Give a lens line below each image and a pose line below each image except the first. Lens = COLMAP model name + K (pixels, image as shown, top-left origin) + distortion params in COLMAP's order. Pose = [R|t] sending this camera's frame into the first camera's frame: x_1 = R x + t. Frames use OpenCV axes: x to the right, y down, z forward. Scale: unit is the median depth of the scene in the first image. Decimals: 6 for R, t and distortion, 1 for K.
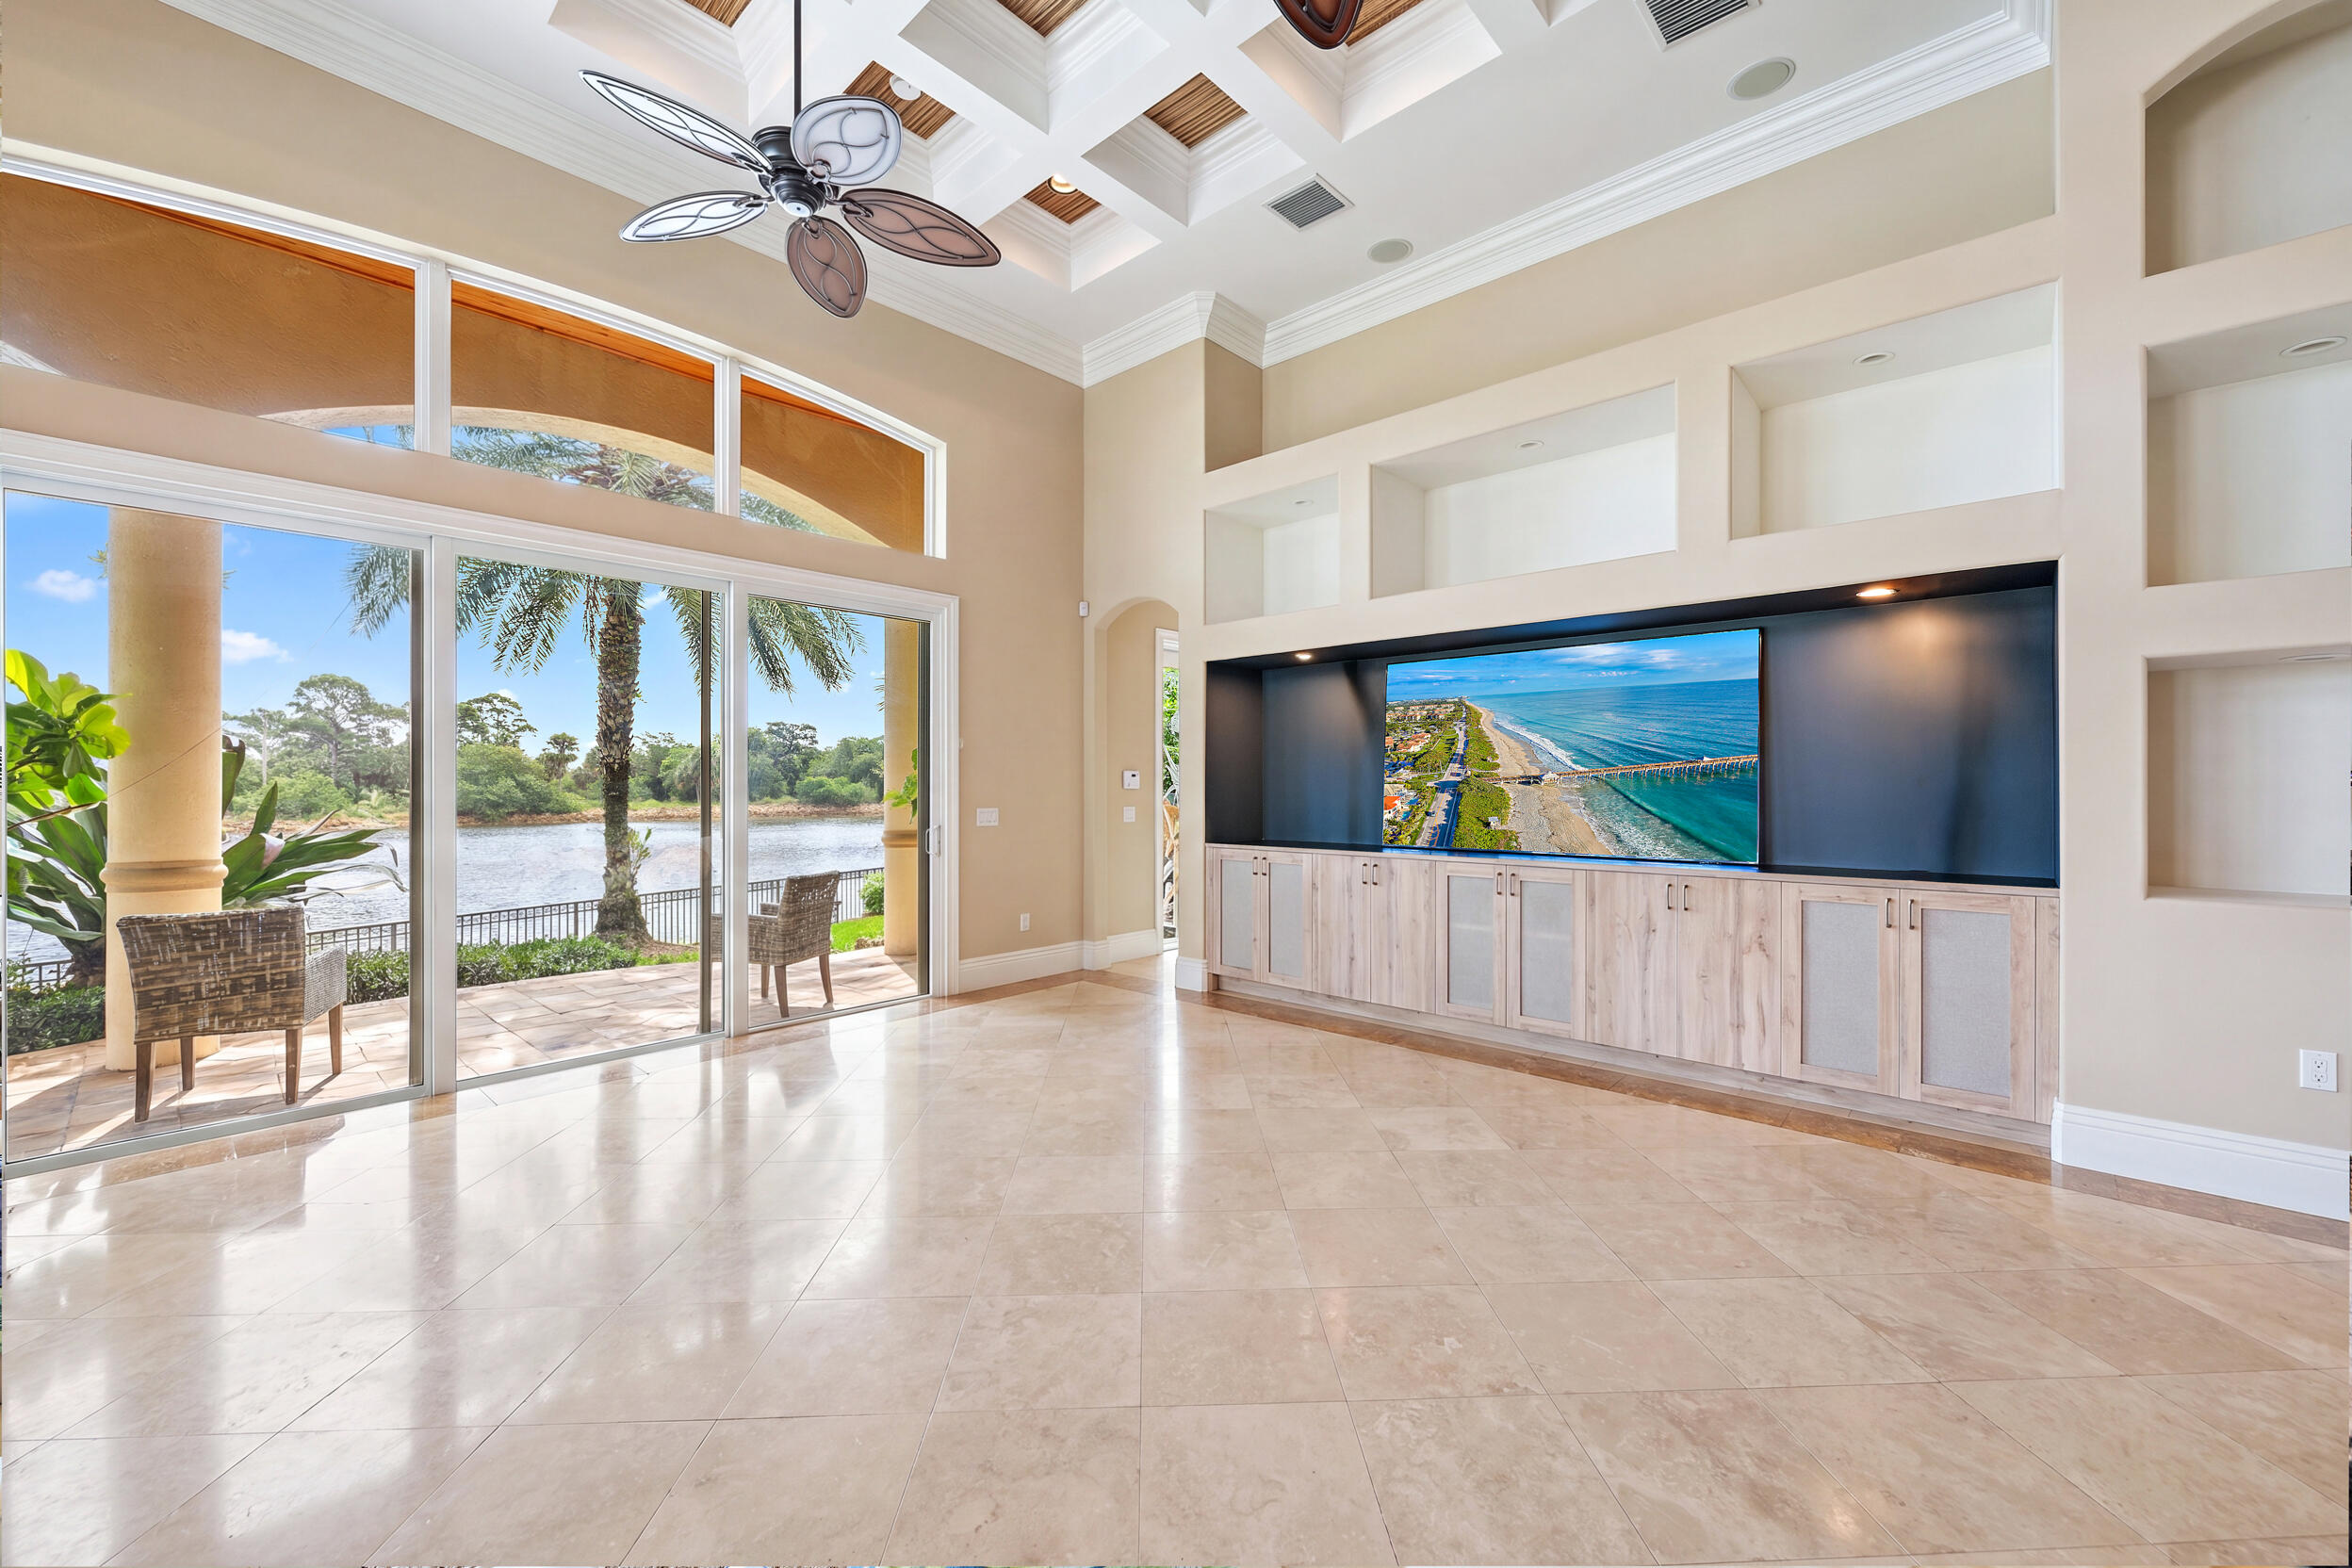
lens RADIAL K [[921.0, 0, 1177.0], [0, 921.0, 784.1], [0, 0, 1]] dist [0.000487, 0.000067]
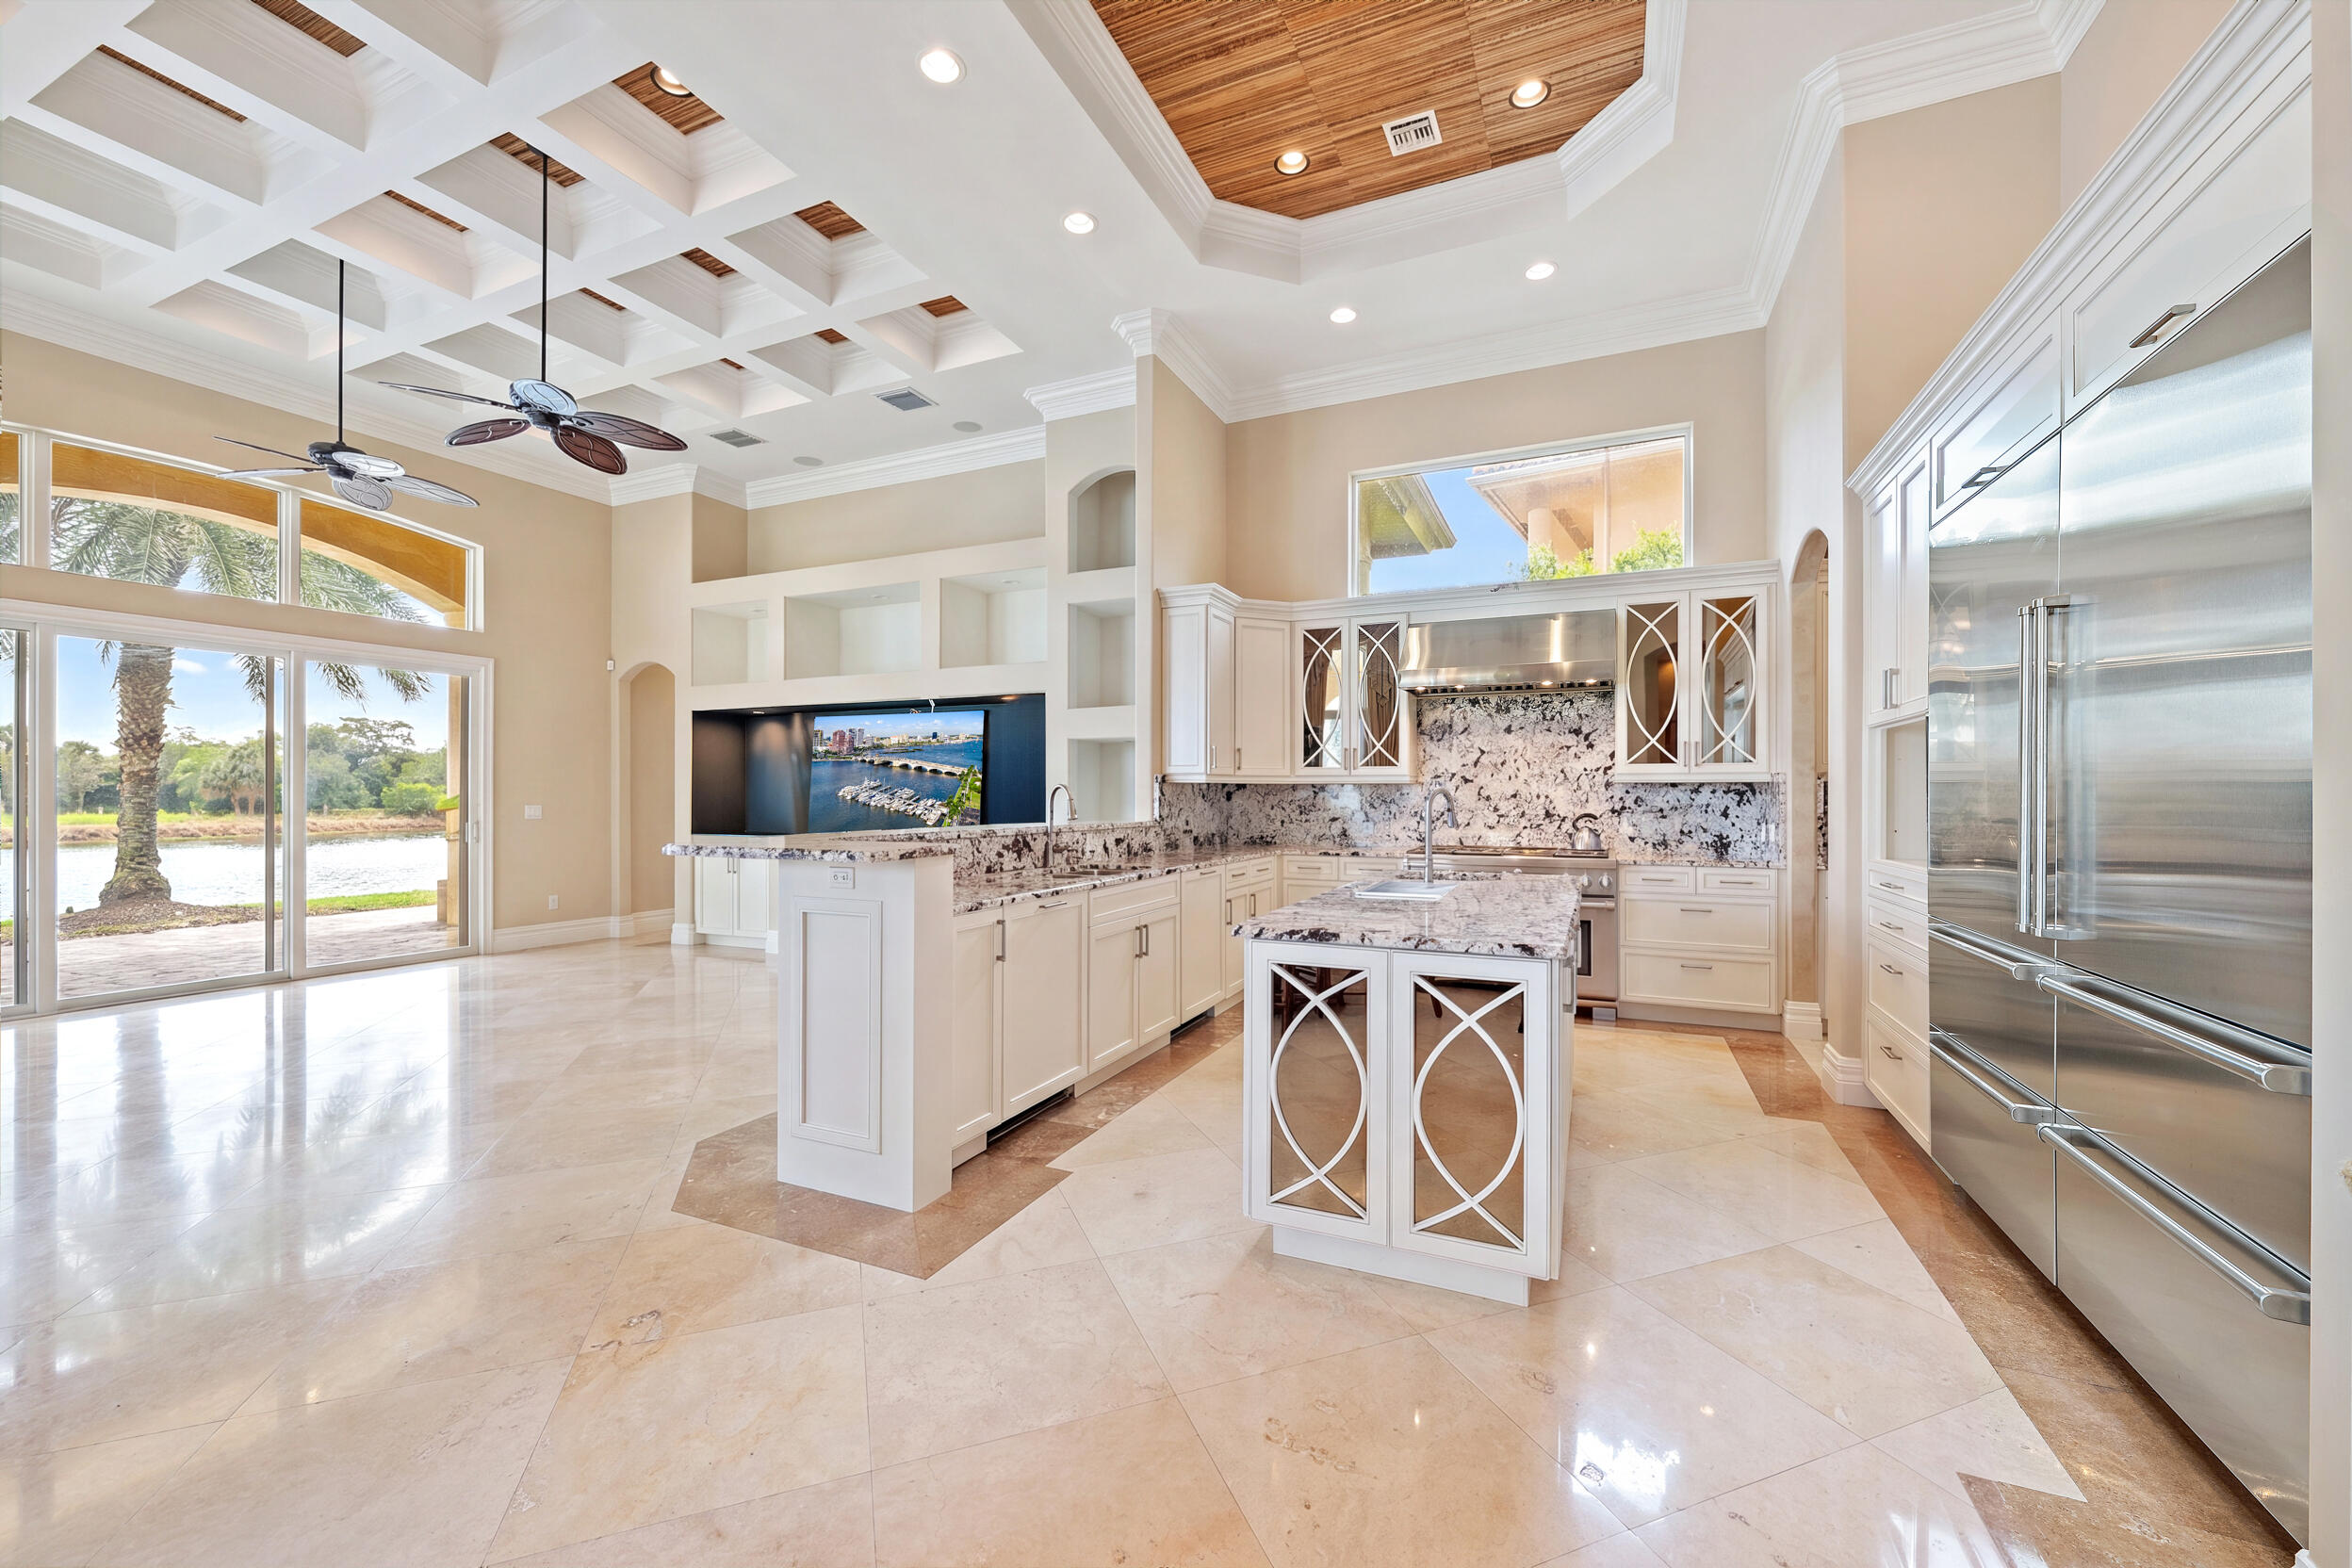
lens RADIAL K [[921.0, 0, 1177.0], [0, 921.0, 784.1], [0, 0, 1]] dist [0.000487, 0.000067]
pose [[0.949935, 0.007678, 0.312353, 0.298771], [-0.004047, 0.999916, -0.012273, -0.000475], [-0.312421, 0.010395, 0.949887, -0.621161]]
